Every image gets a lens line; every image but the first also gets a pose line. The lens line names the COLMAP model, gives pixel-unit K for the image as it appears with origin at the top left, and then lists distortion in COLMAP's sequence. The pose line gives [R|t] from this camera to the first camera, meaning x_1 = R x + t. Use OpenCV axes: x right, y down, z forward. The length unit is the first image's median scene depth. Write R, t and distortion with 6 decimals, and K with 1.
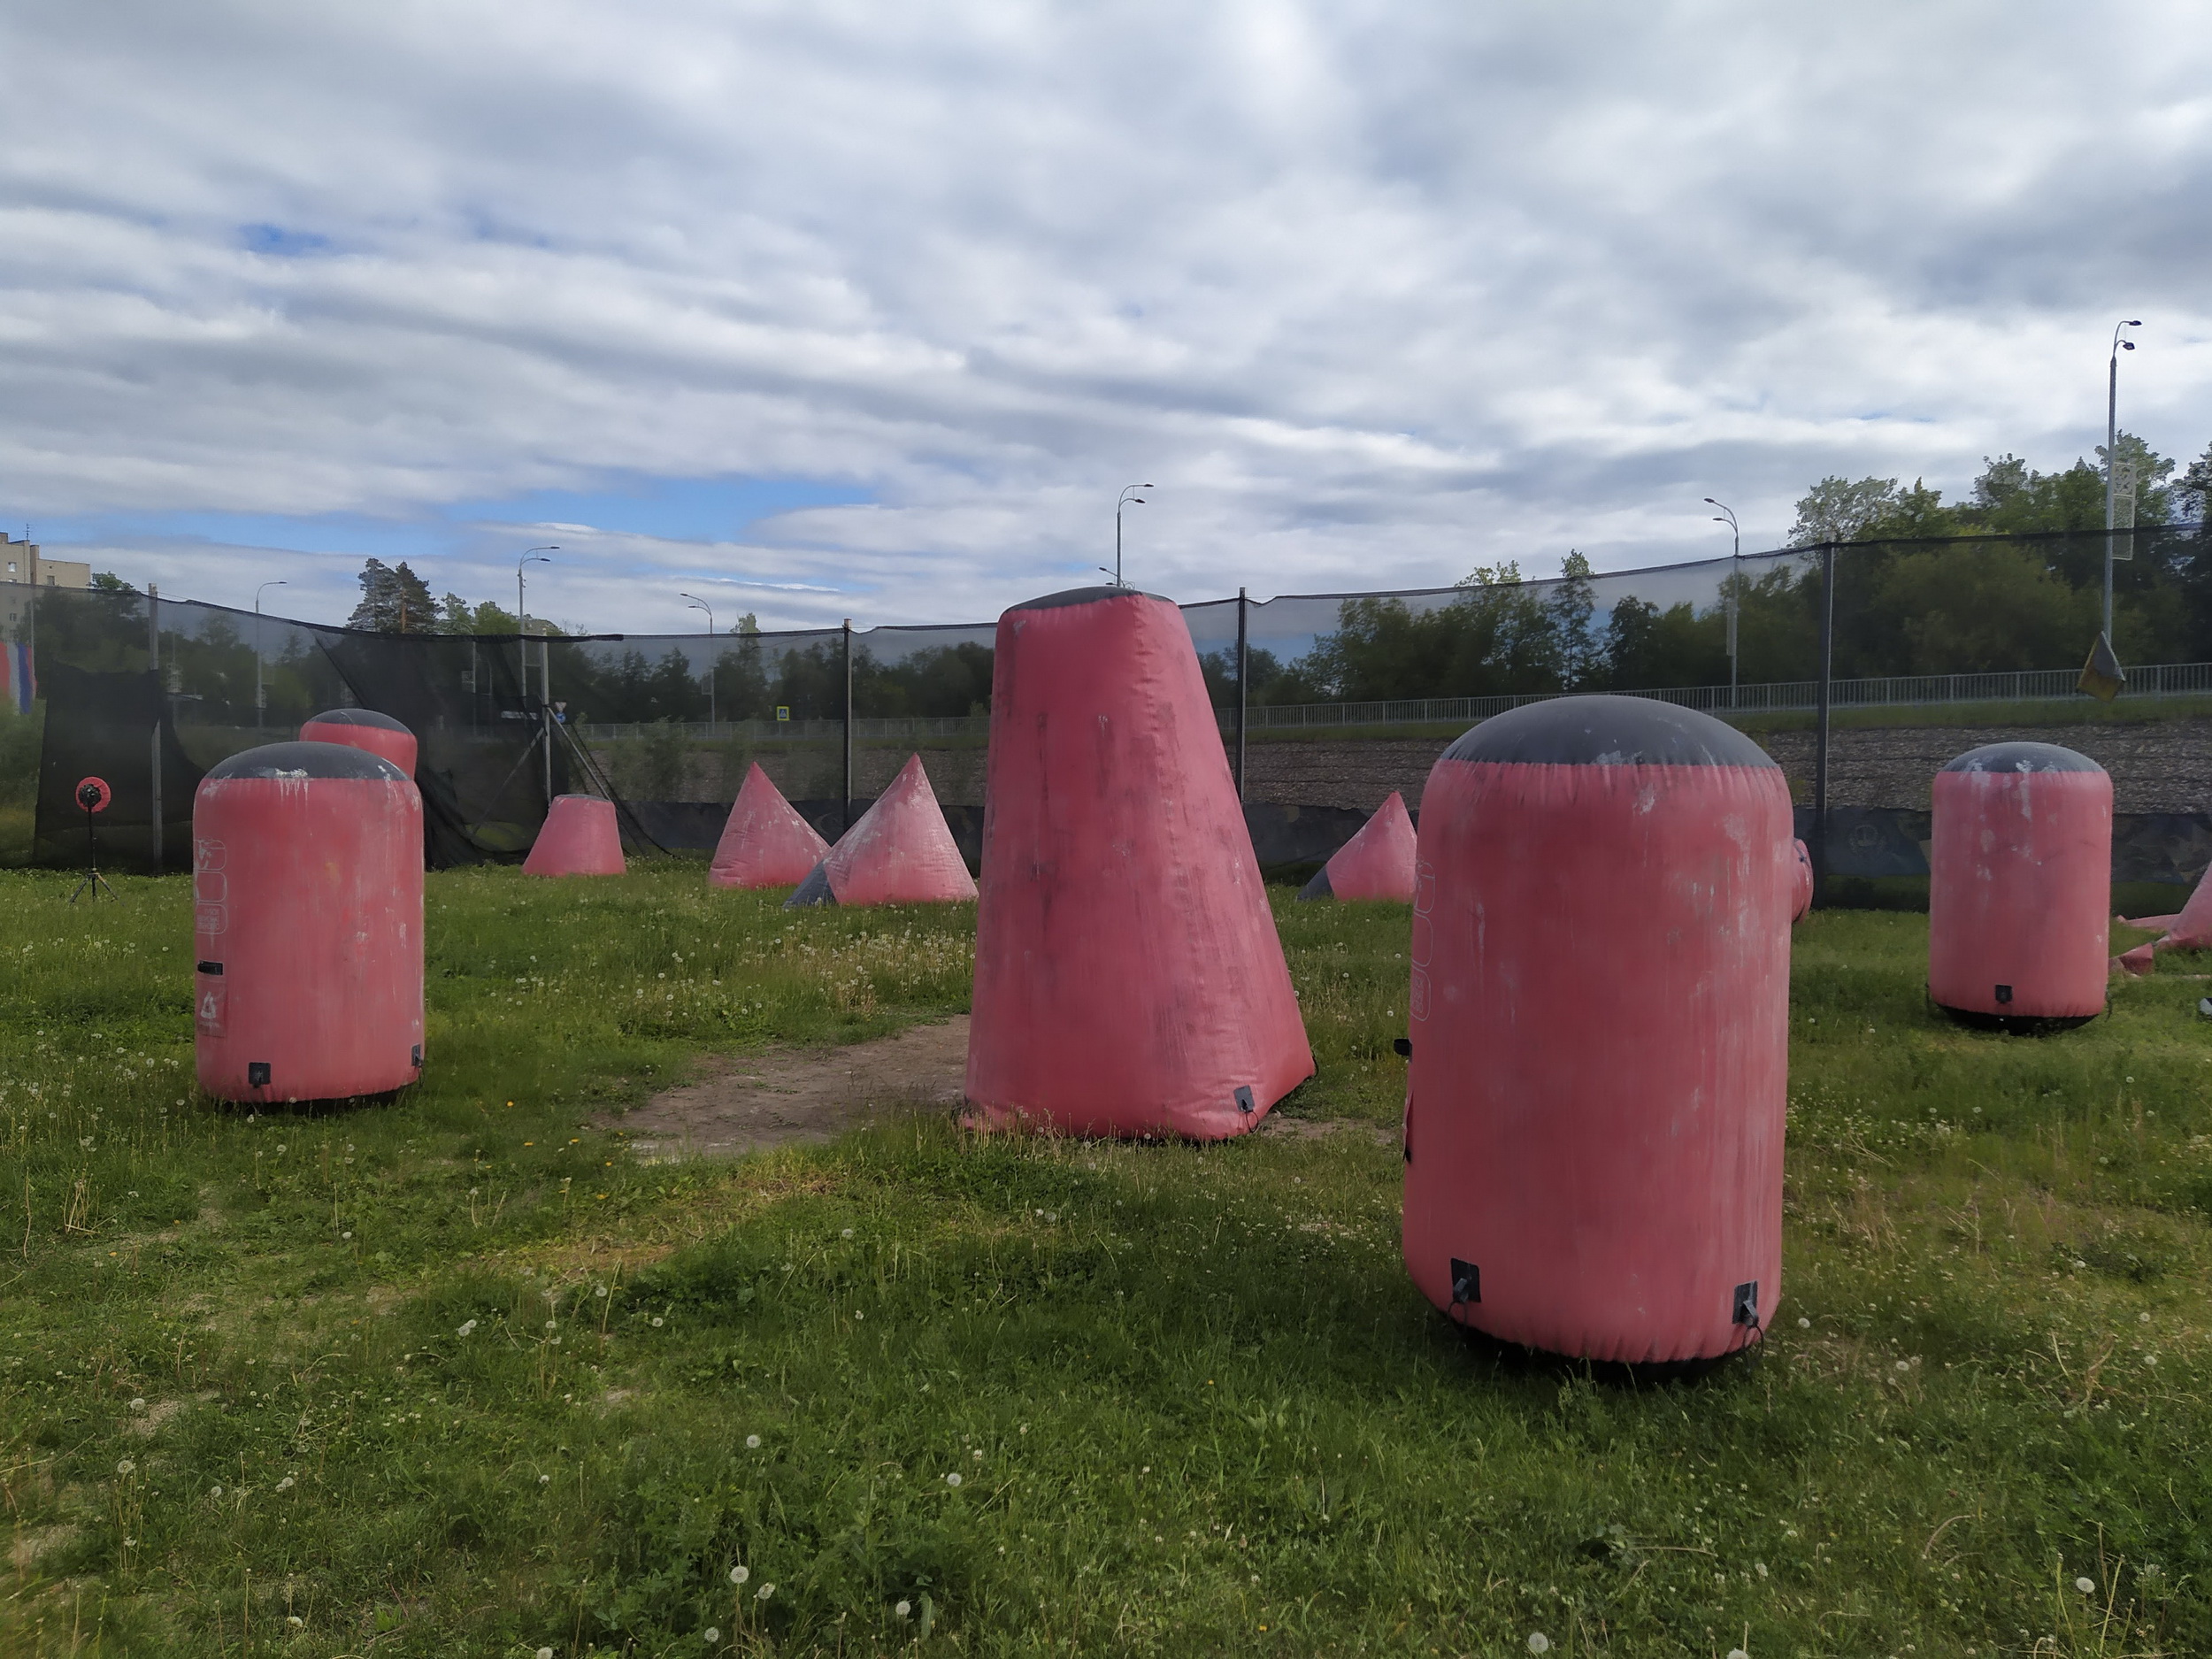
lens RADIAL K [[1664.8, 0, 1105.9], [0, 1664.8, 831.7], [0, 0, 1]] dist [-0.004554, -0.000035]
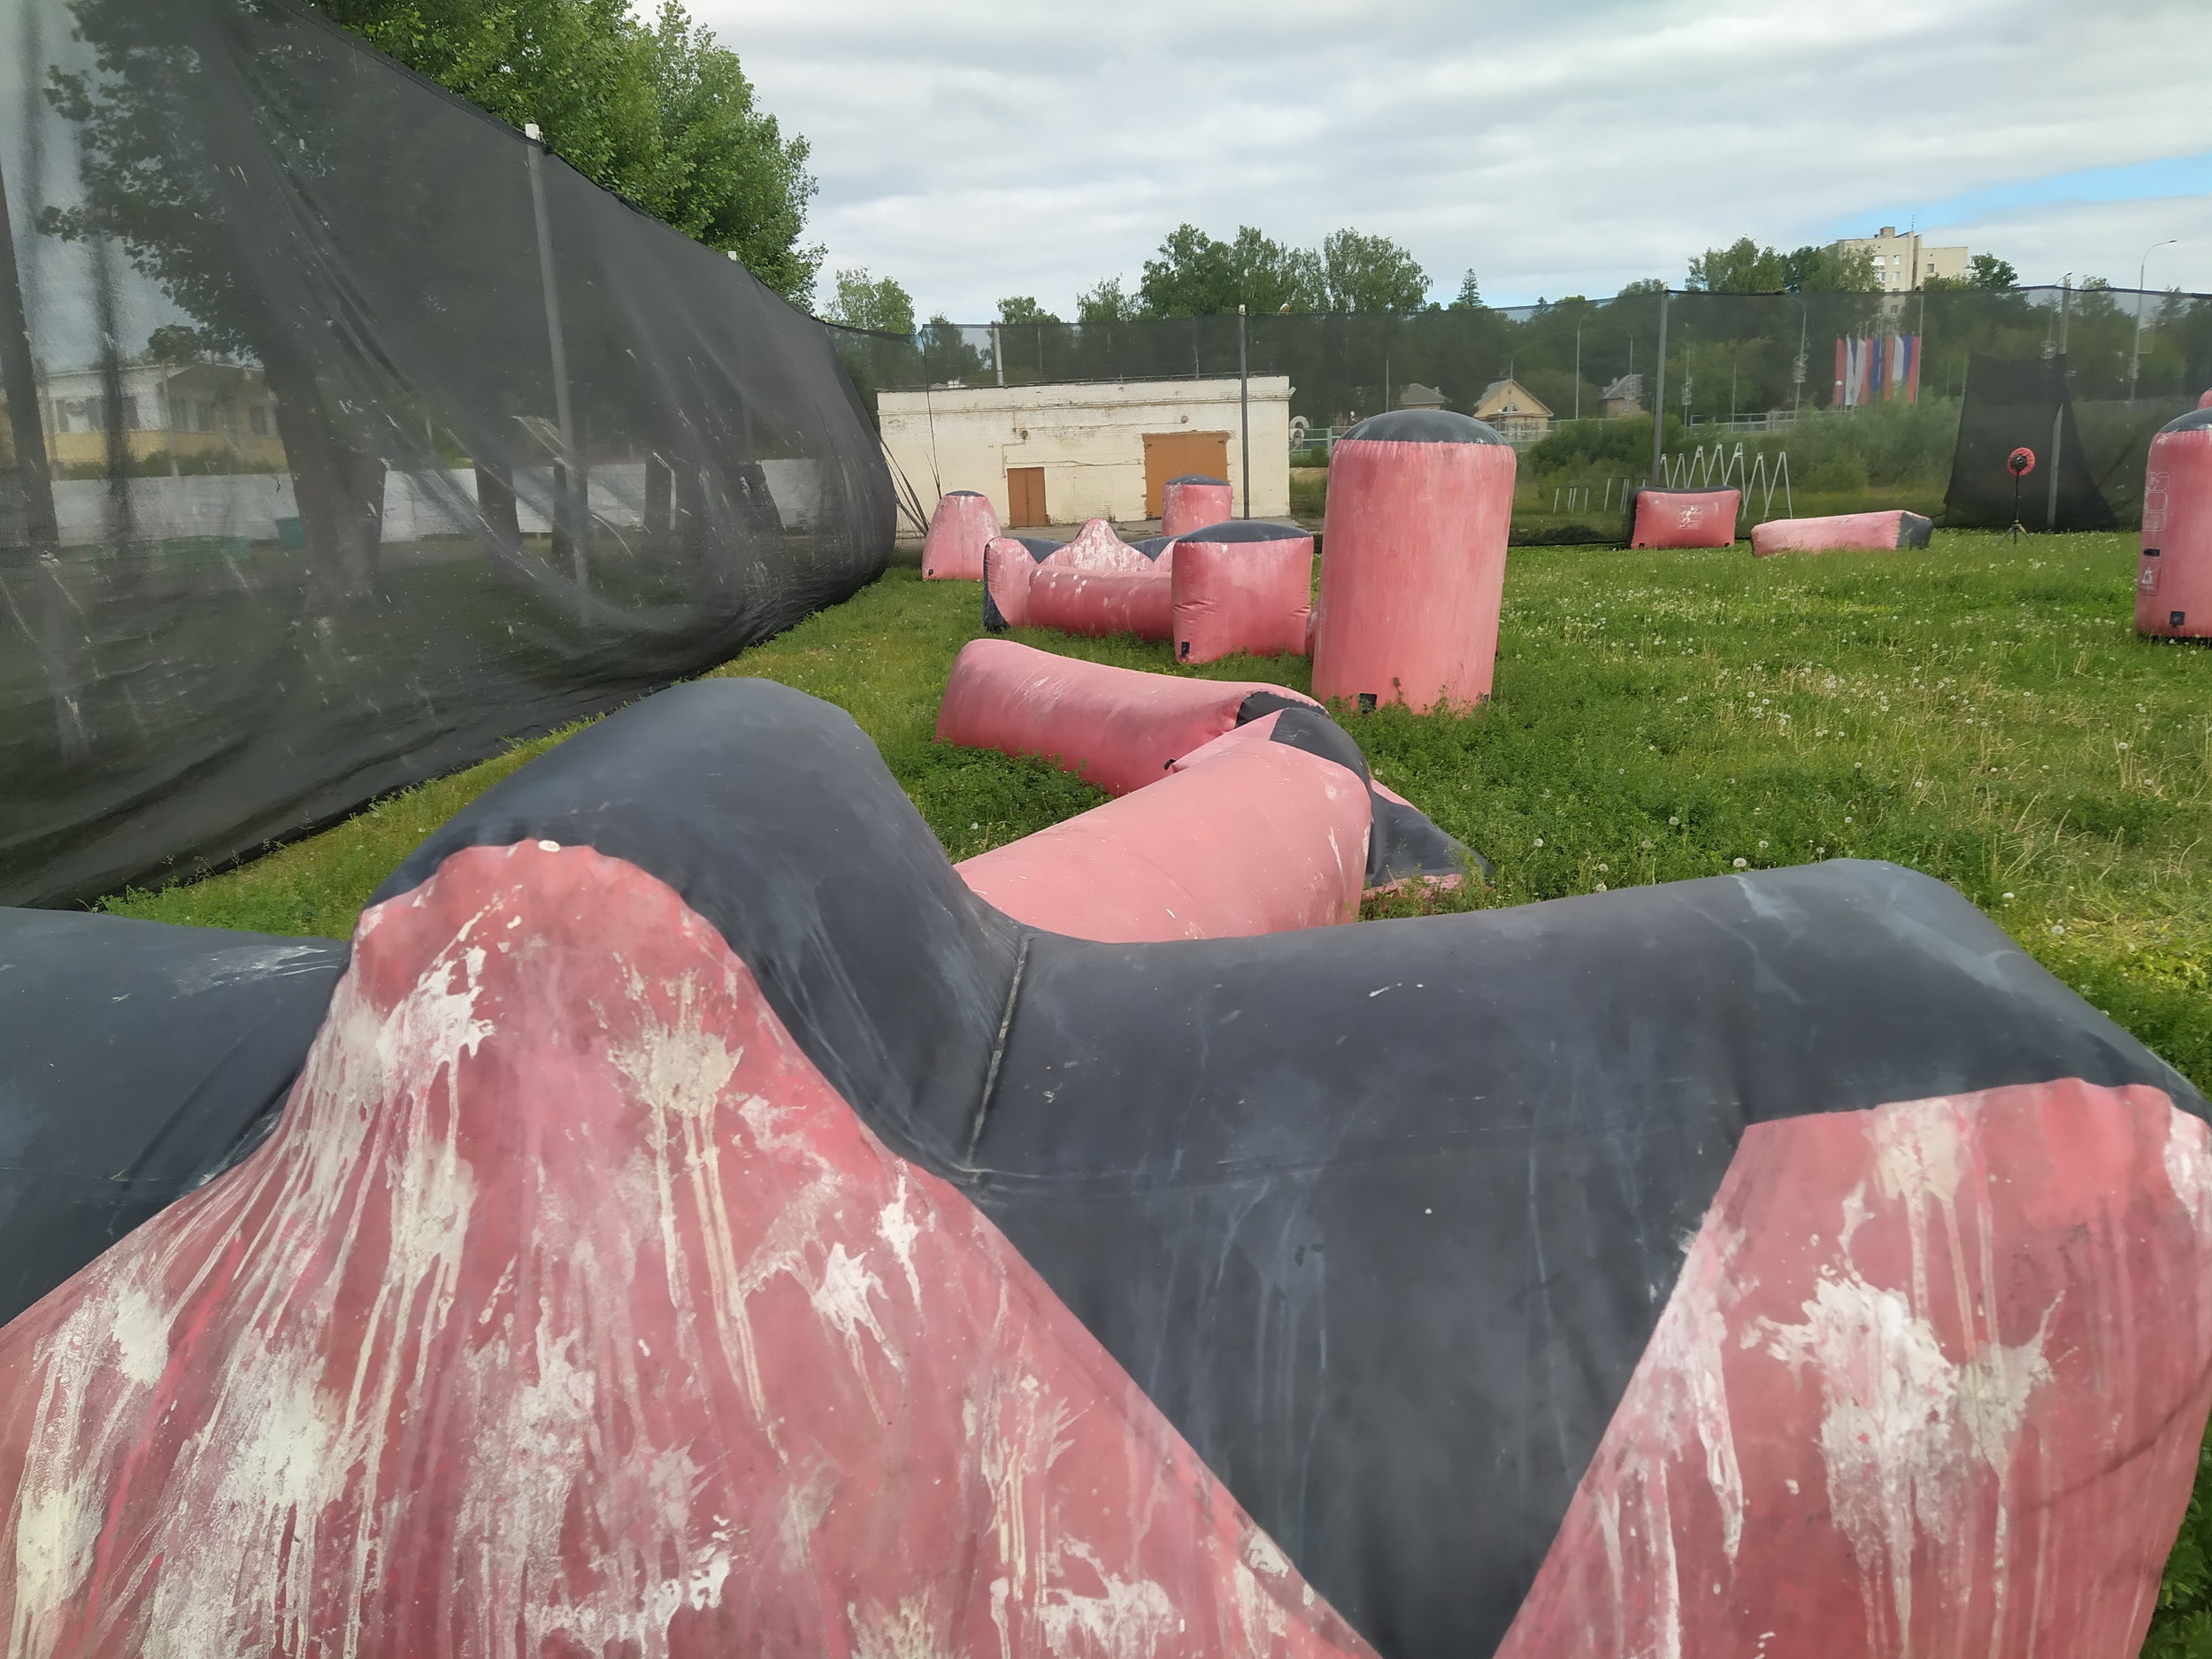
lens RADIAL K [[1664.8, 0, 1105.4], [0, 1664.8, 830.8], [0, 0, 1]] dist [-0.004554, -0.000035]
pose [[0.533501, 0.145872, -0.833126, 0.302884], [0.012232, 0.983582, 0.180048, 0.044179], [0.845711, -0.106246, 0.522957, -0.729359]]
